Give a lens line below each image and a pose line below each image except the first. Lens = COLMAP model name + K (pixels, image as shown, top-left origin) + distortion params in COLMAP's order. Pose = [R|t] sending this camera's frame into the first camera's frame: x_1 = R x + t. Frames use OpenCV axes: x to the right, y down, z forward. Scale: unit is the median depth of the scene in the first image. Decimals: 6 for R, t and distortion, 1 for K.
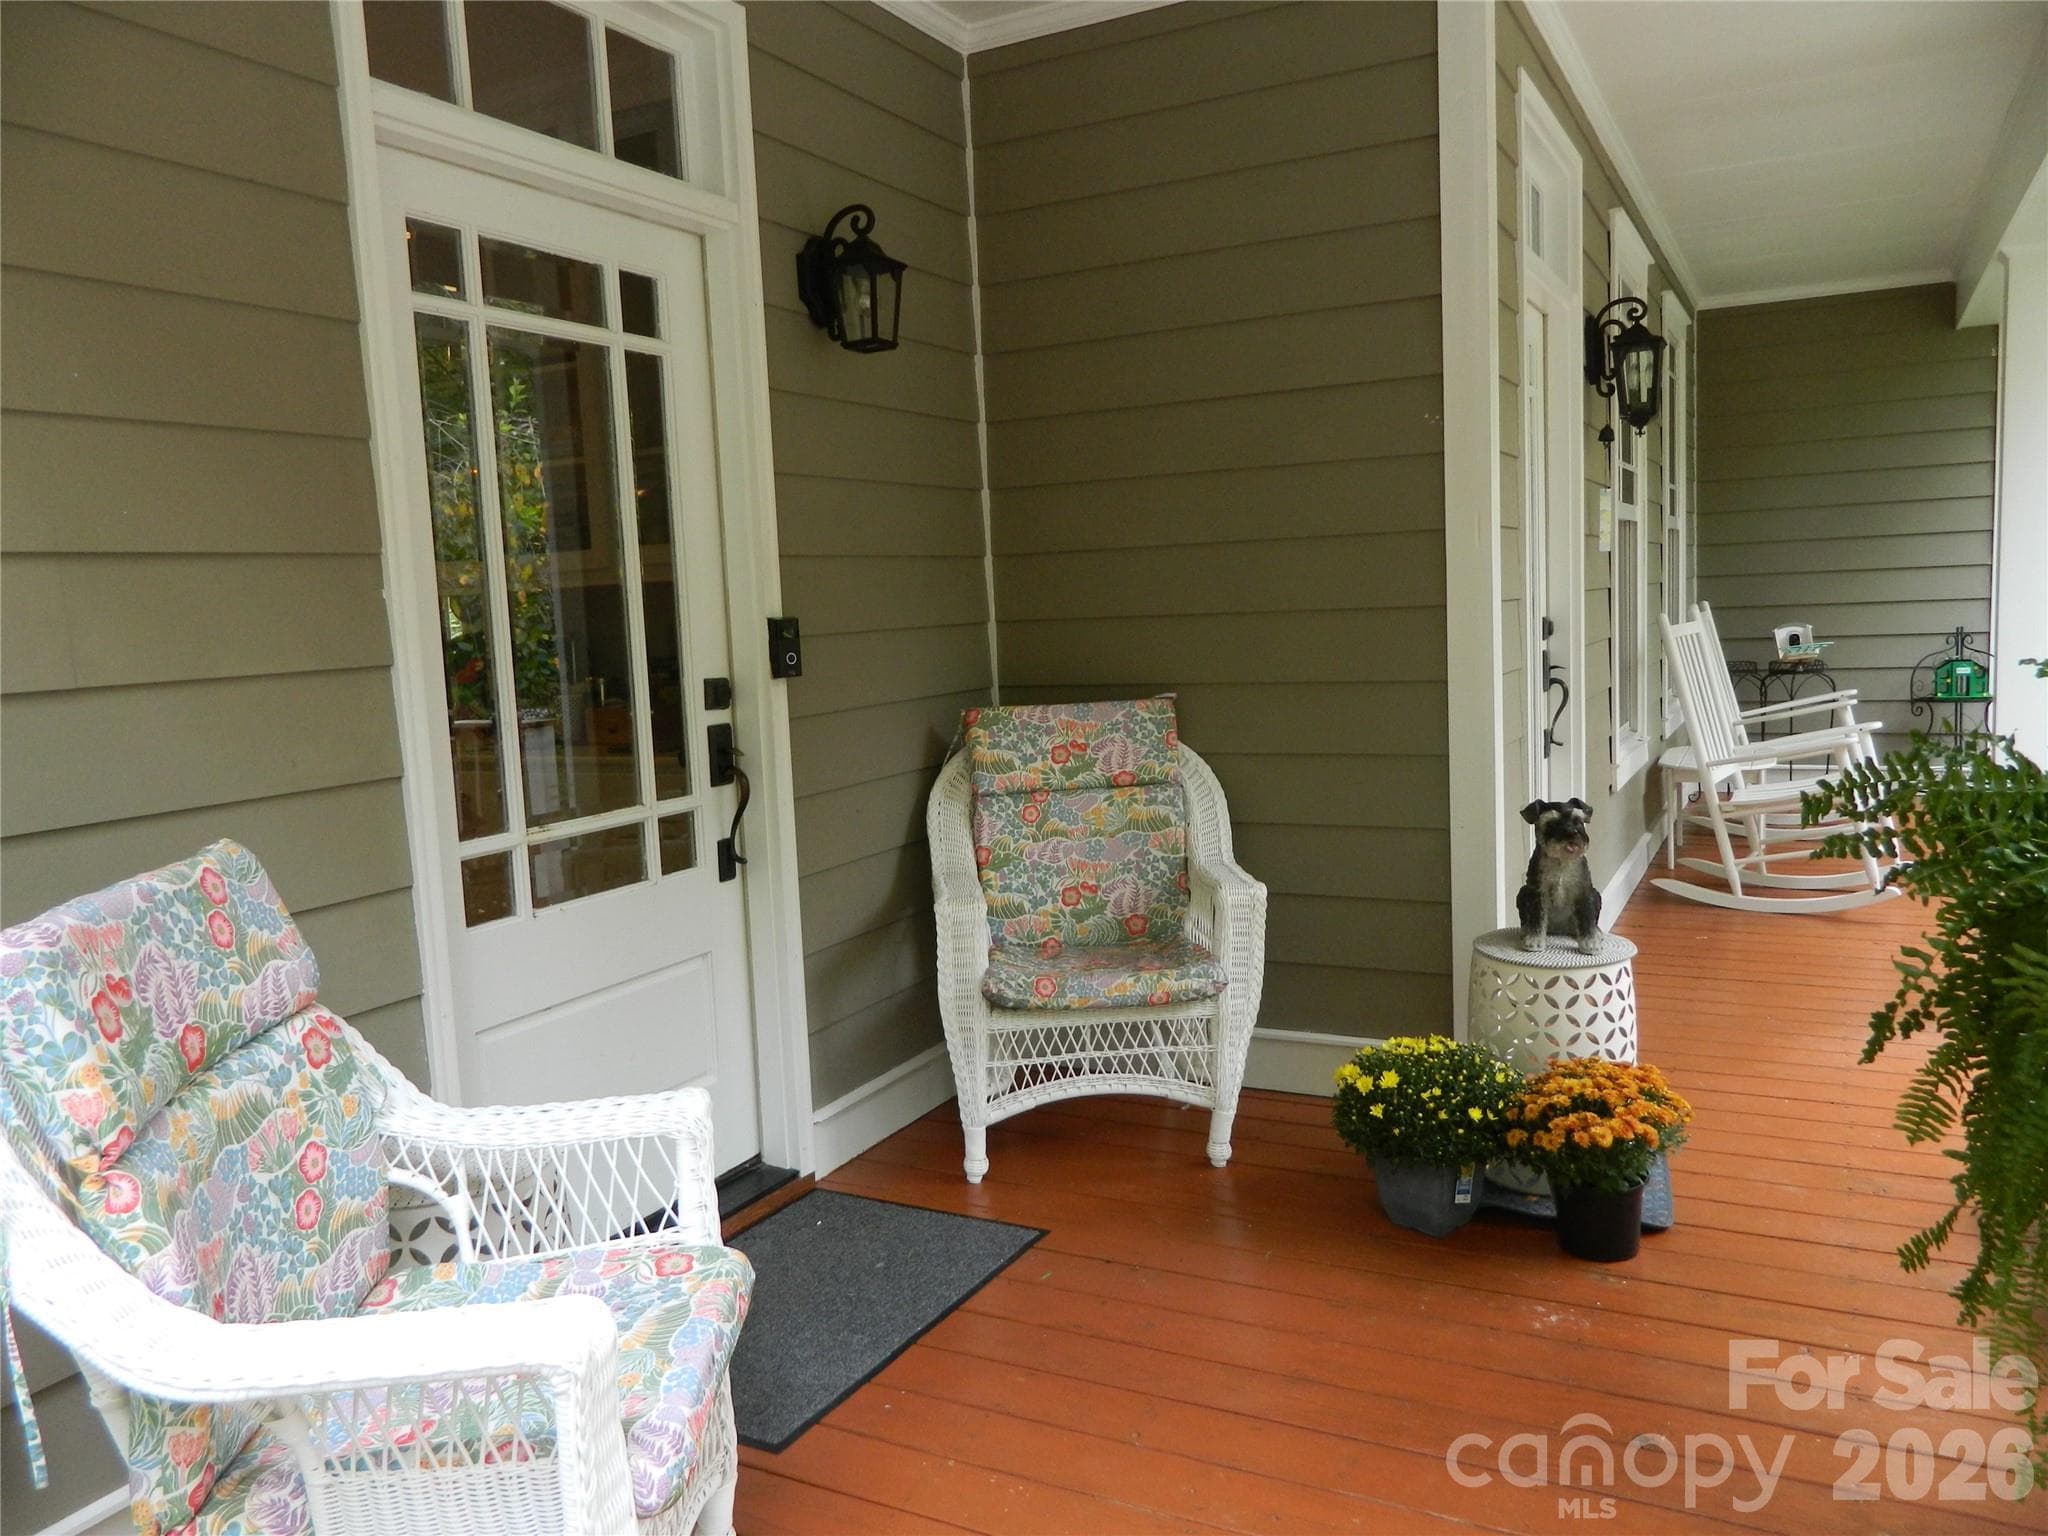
lens RADIAL K [[1508.2, 0, 1024.0], [0, 1508.2, 768.0], [0, 0, 1]] dist [-0.001592, 0.000173]
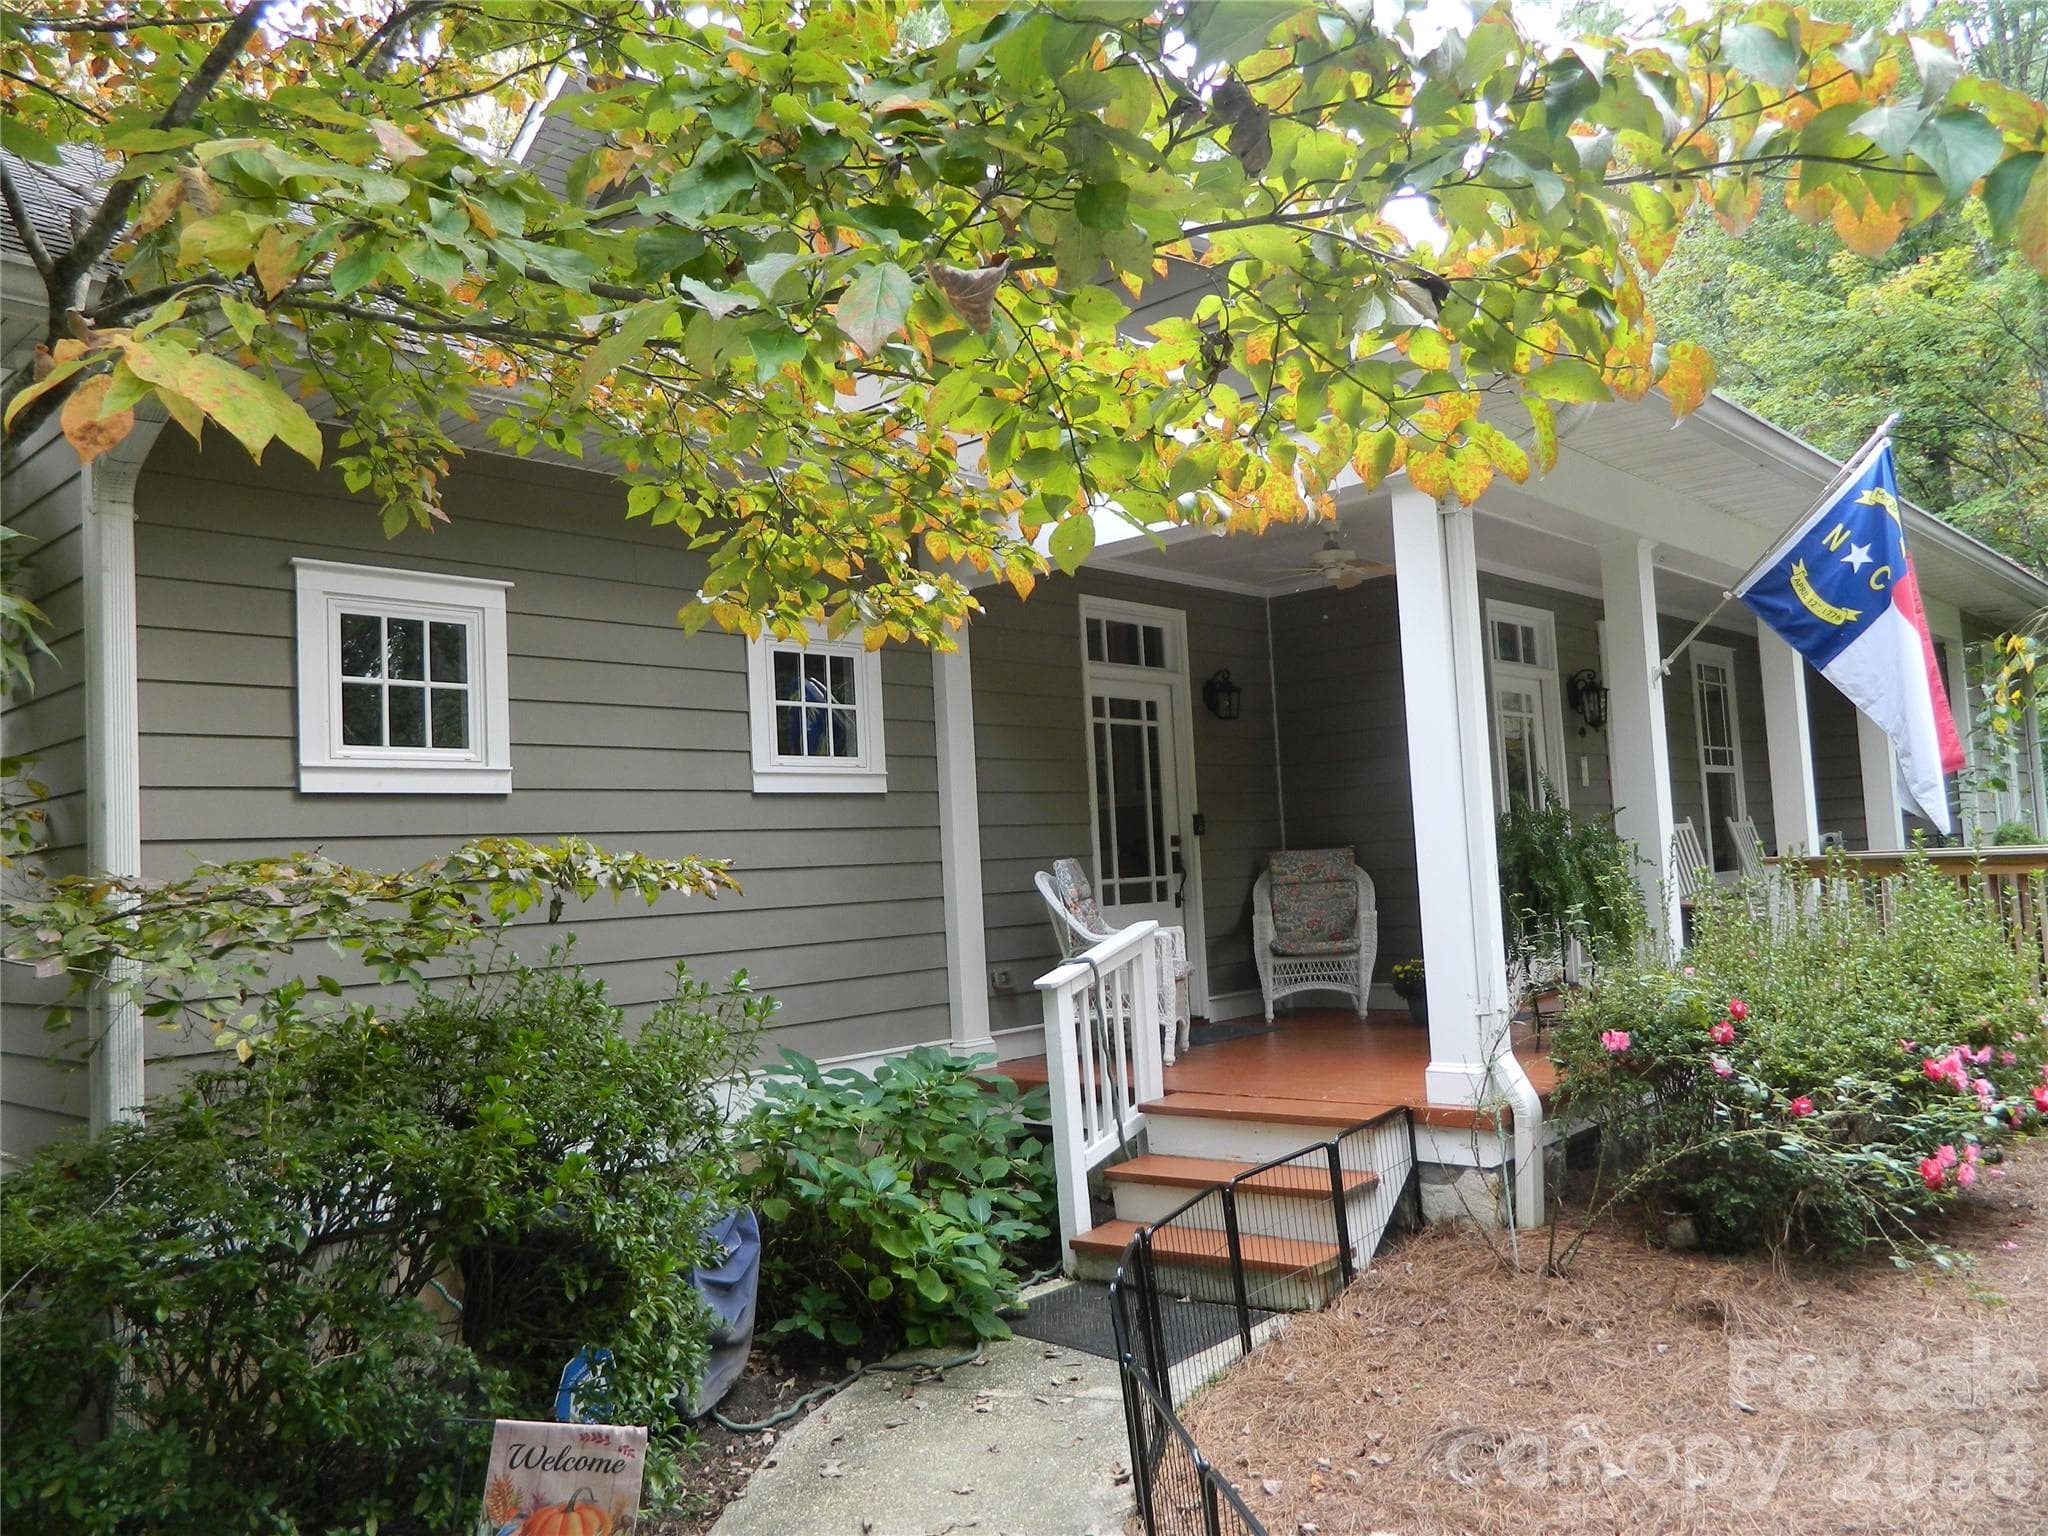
lens RADIAL K [[1508.2, 0, 1024.0], [0, 1508.2, 768.0], [0, 0, 1]] dist [-0.001592, 0.000173]
pose [[0.968122, -0.024151, -0.249310, 0.231046], [-0.018110, 0.985987, -0.165839, 0.289753], [0.249822, 0.165067, 0.954118, -1.793443]]
